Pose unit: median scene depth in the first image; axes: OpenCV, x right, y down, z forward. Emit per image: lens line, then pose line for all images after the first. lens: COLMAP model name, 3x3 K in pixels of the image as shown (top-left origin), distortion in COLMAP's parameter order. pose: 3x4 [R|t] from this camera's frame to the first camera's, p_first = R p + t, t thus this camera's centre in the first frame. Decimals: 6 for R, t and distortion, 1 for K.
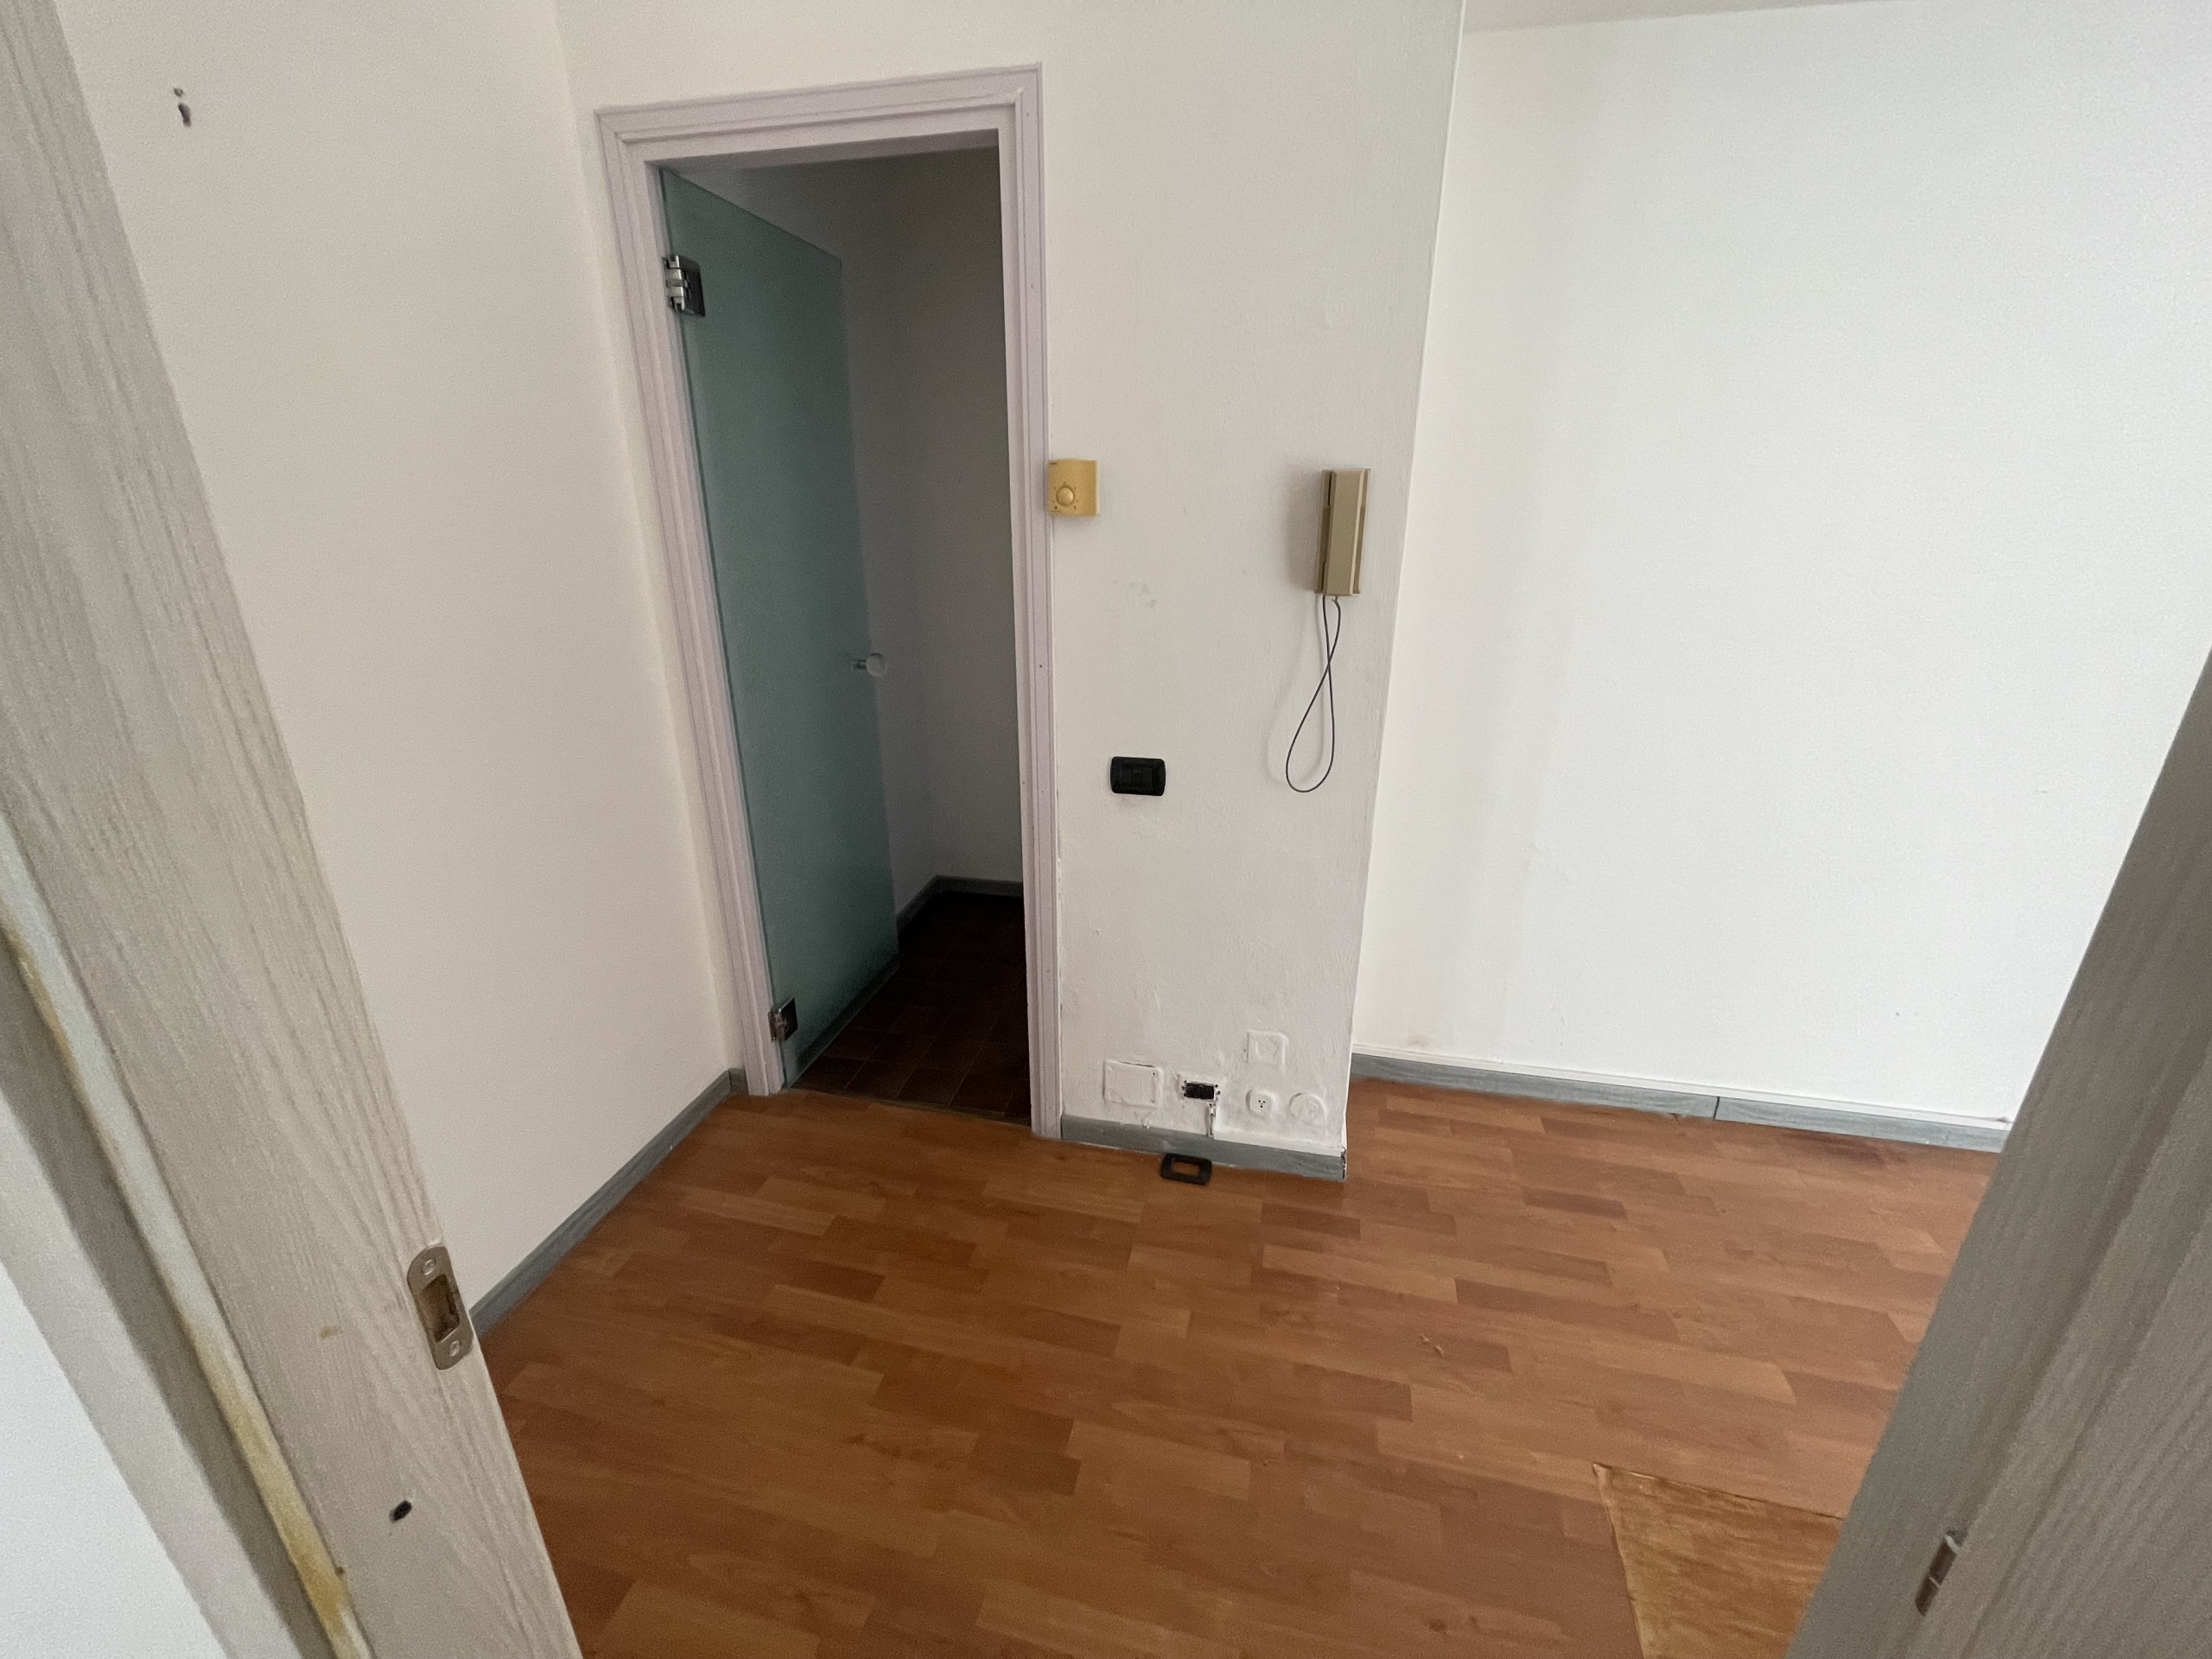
lens RADIAL K [[891.5, 0, 1099.2], [0, 891.5, 834.1], [0, 0, 1]] dist [-0.002472, -0.000398]
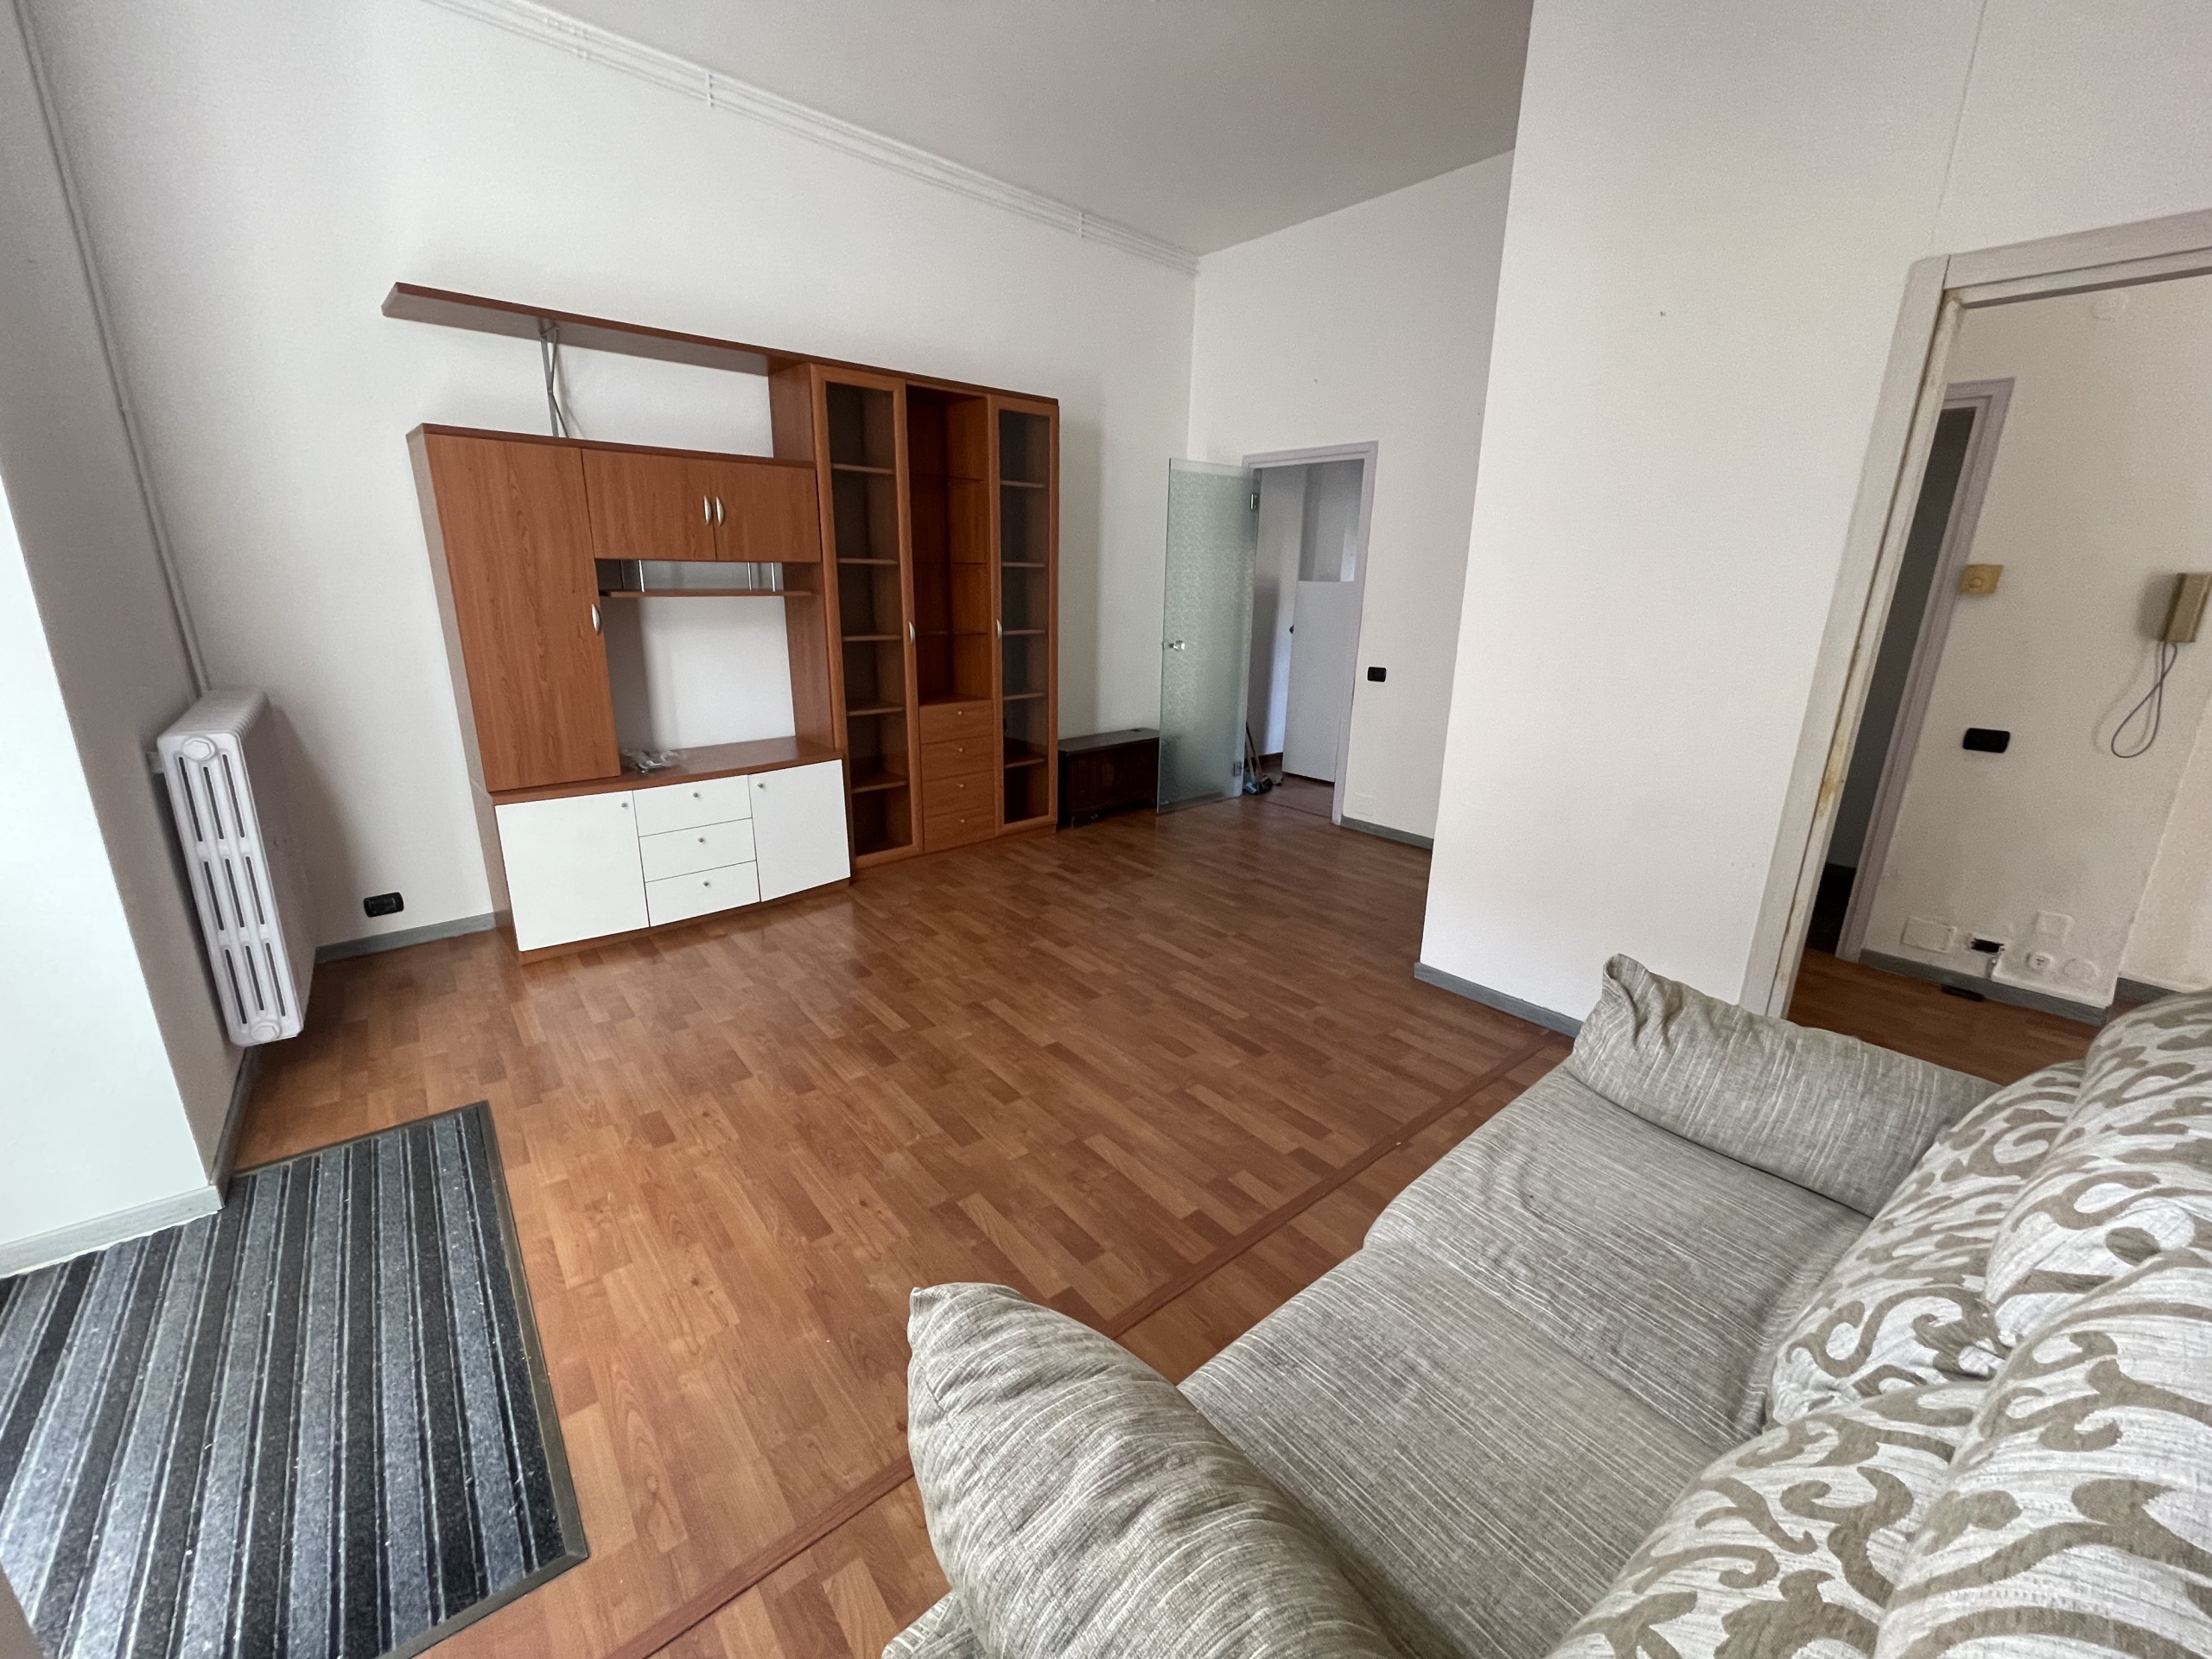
lens RADIAL K [[891.5, 0, 1108.0], [0, 891.5, 811.1], [0, 0, 1]] dist [-0.002472, -0.000398]
pose [[0.815063, 0.174482, -0.552475, -0.335772], [-0.223056, 0.974573, -0.021284, 0.440959], [0.534714, 0.140581, 0.833258, -1.214248]]
